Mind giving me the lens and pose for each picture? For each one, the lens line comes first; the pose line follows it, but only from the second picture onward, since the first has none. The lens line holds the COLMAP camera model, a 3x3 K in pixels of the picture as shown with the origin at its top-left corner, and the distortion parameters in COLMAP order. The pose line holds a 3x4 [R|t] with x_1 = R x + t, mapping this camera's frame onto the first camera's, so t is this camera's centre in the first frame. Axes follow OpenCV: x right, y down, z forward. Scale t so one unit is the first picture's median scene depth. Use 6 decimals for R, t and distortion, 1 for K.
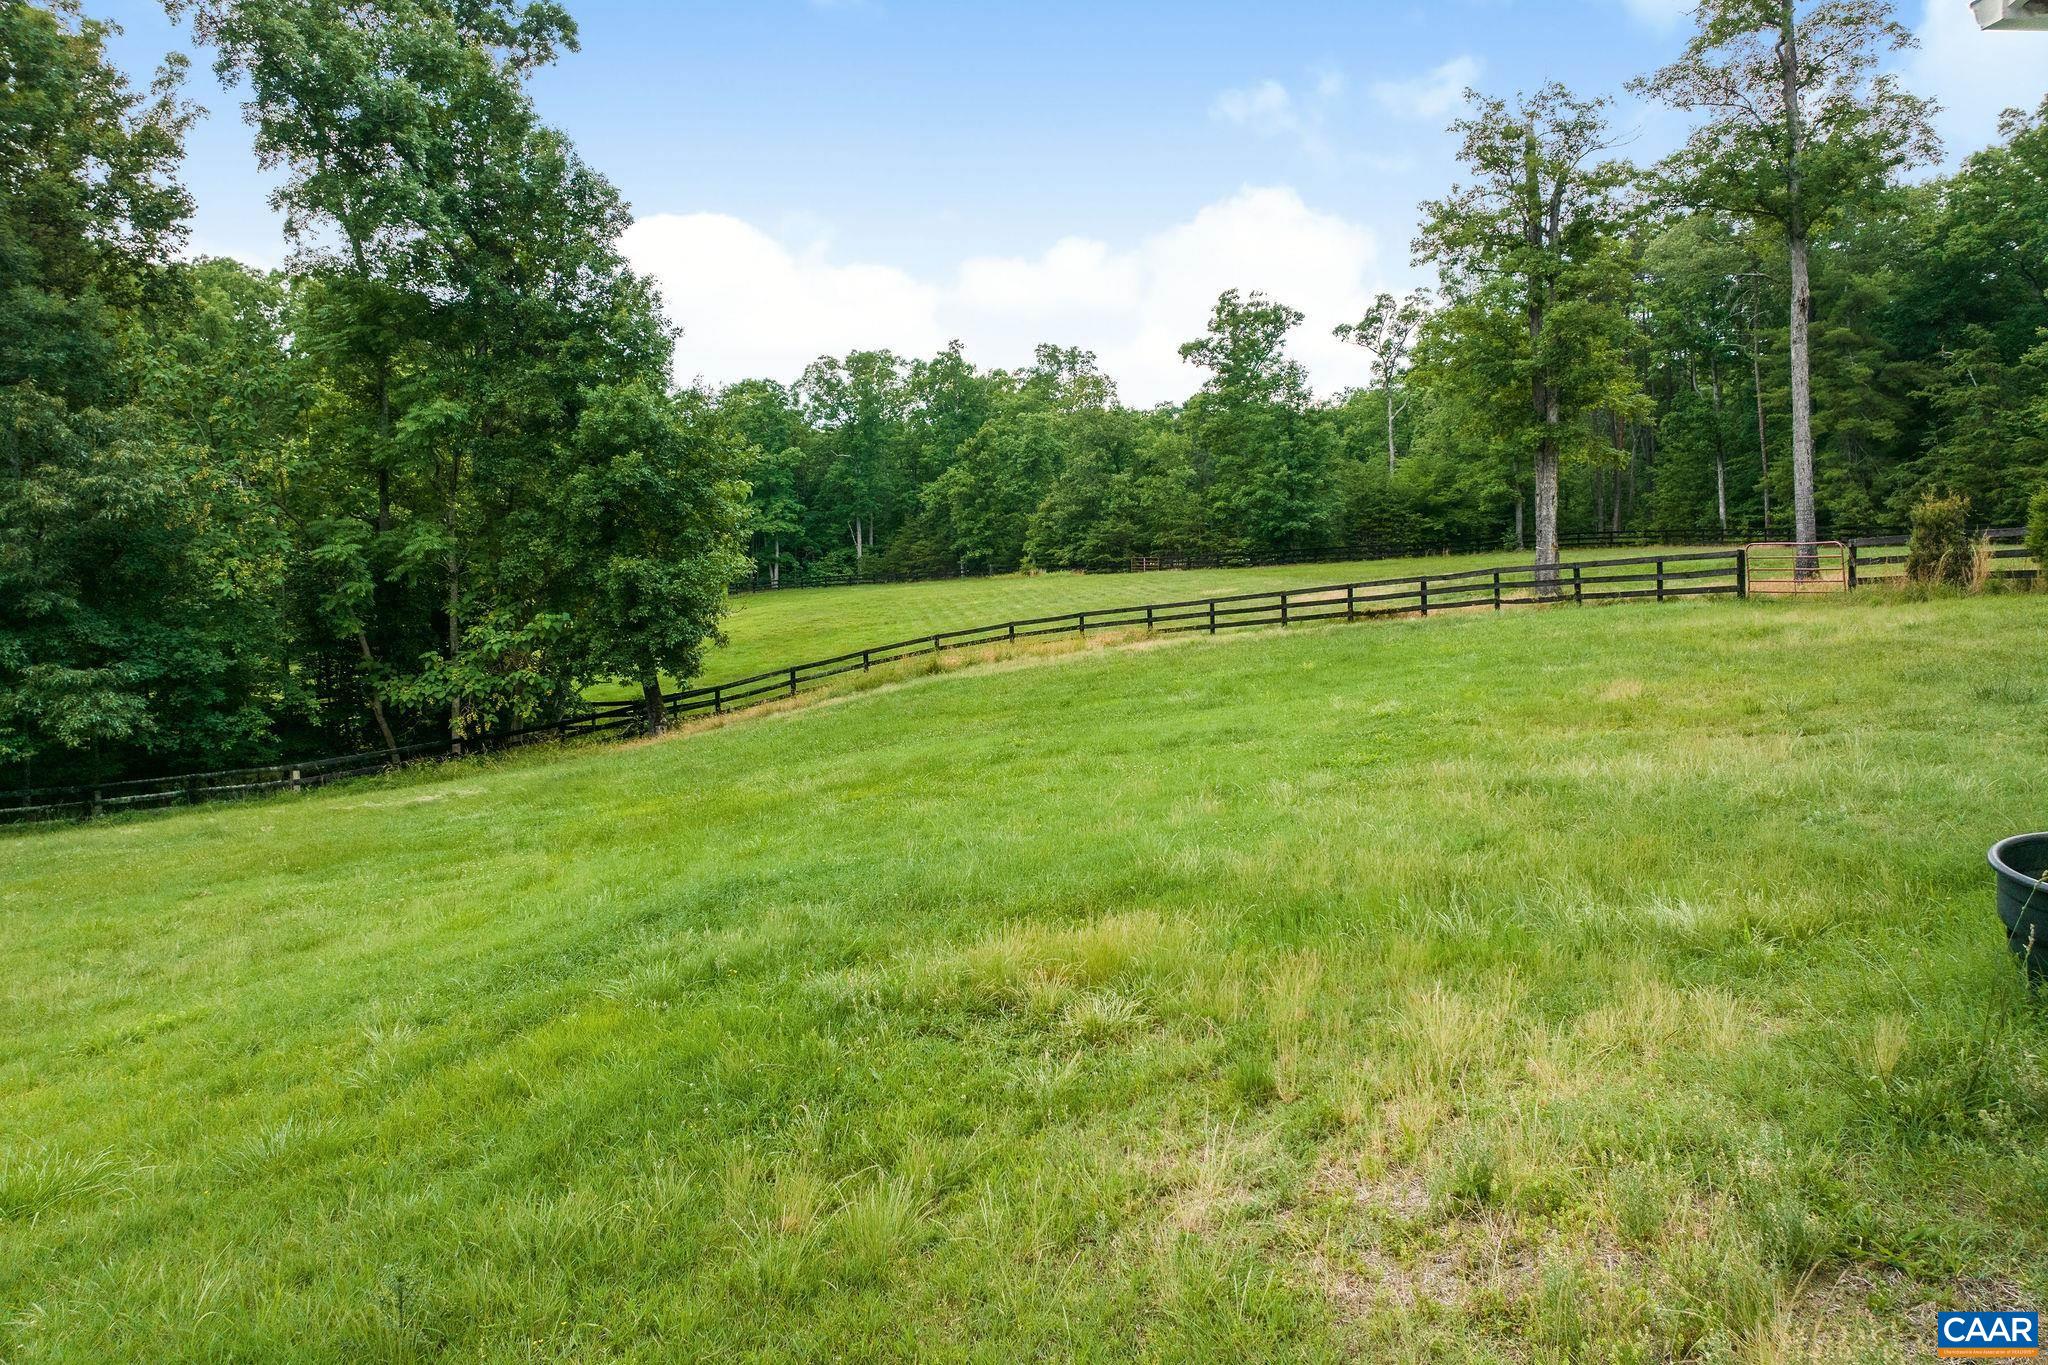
lens RADIAL K [[1458.8, 0, 1024.0], [0, 1458.8, 682.5], [0, 0, 1]] dist [-0.008389, 0.000024]
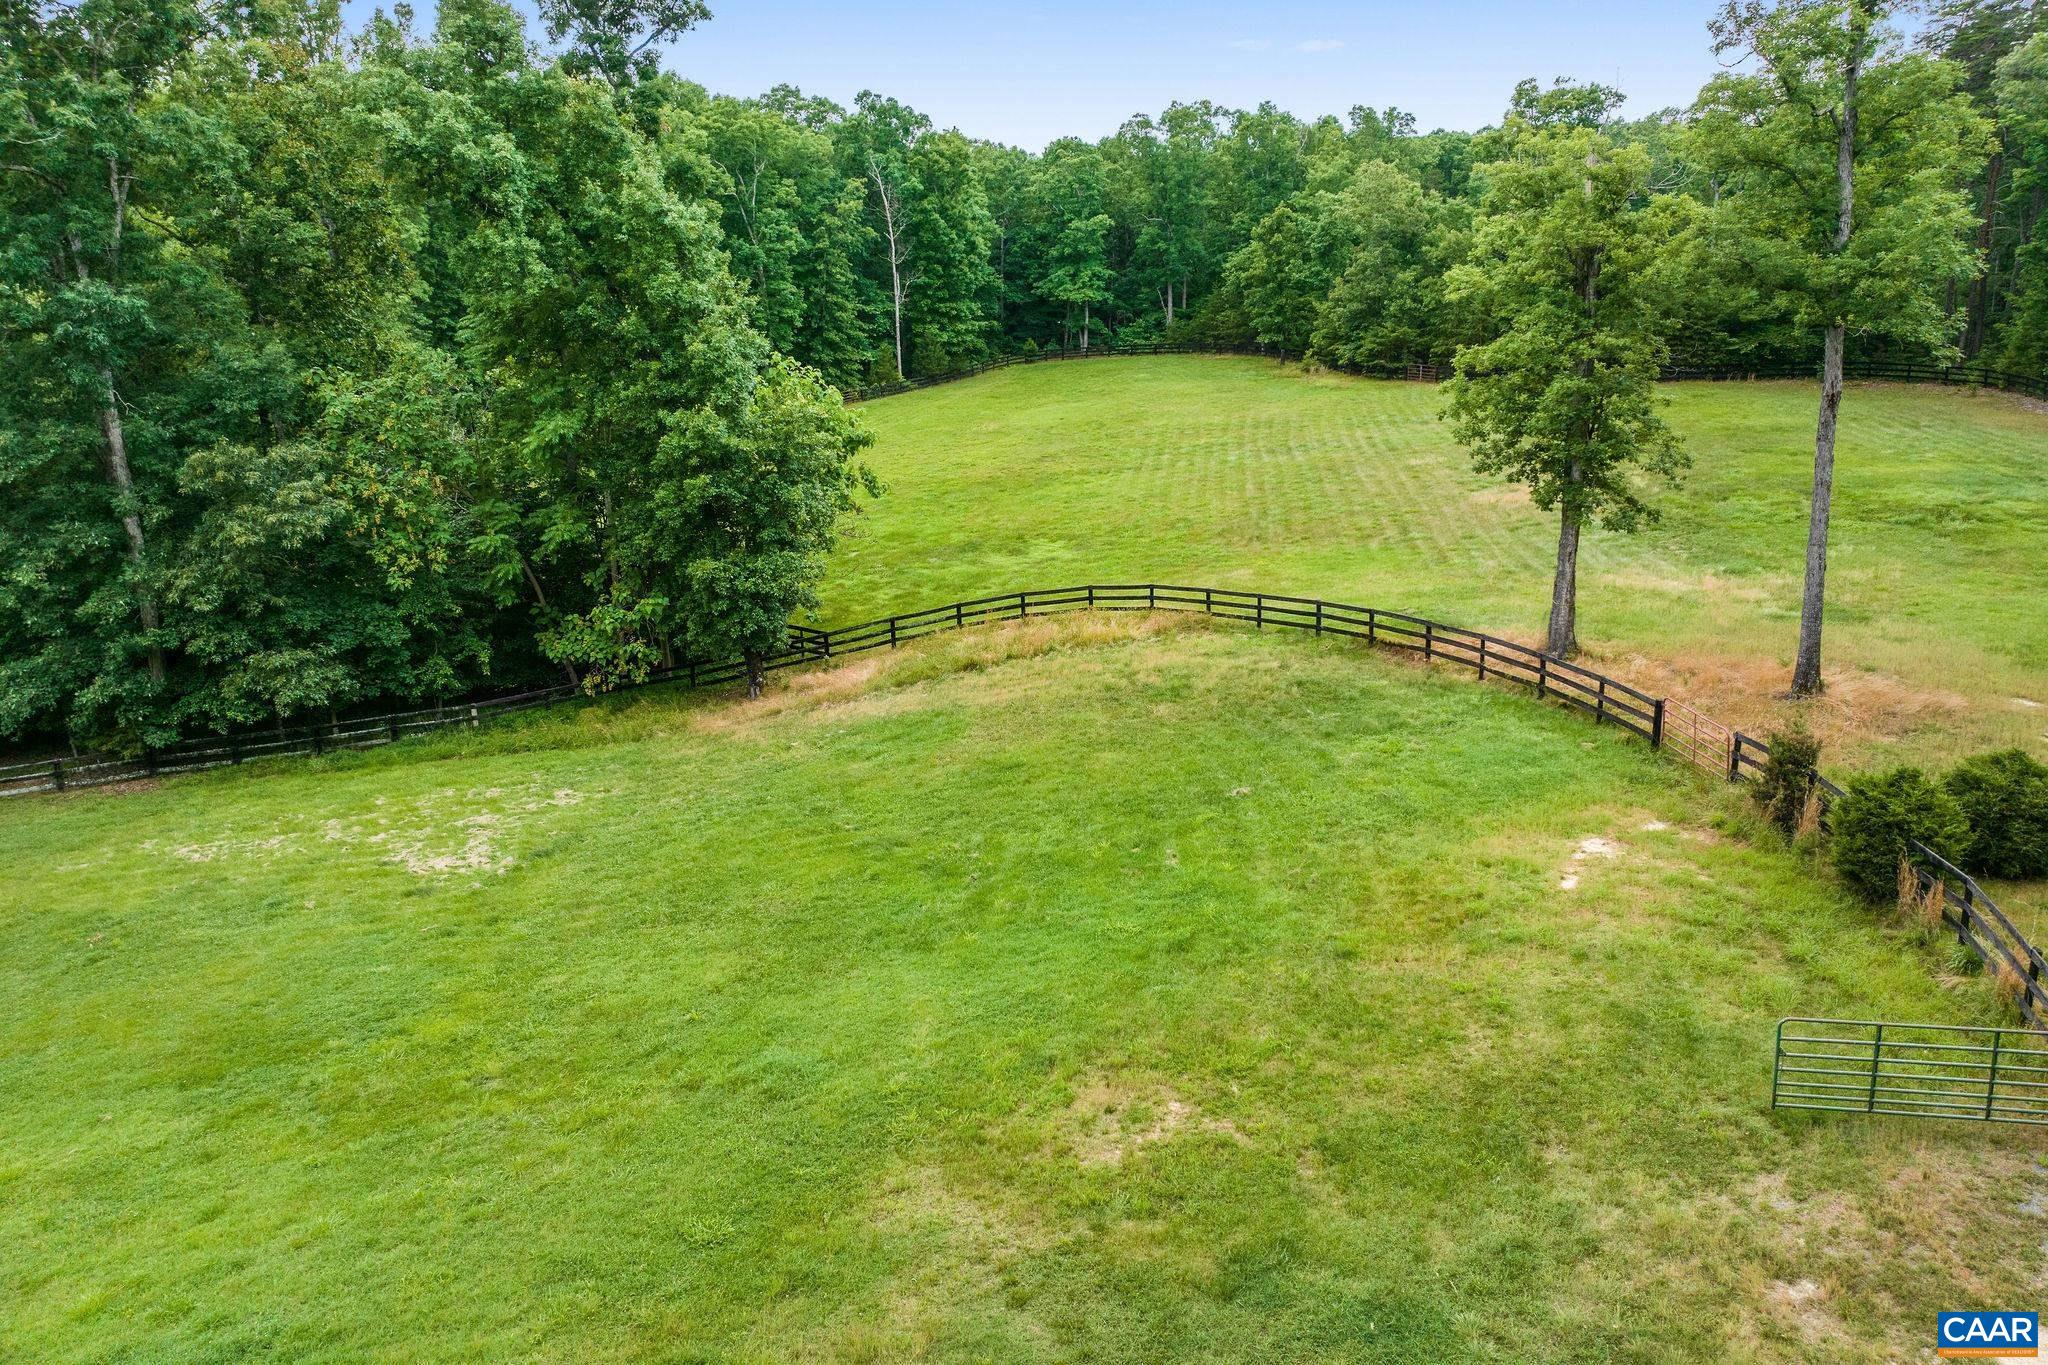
lens RADIAL K [[1425.5, 0, 997.5], [0, 1425.5, 693.5], [0, 0, 1]] dist [-0.000417, 0.000587]
pose [[0.961995, 0.081997, -0.260467, 0.083420], [-0.024743, 0.976102, 0.215899, -0.076953], [0.271945, -0.201249, 0.941034, -0.006359]]
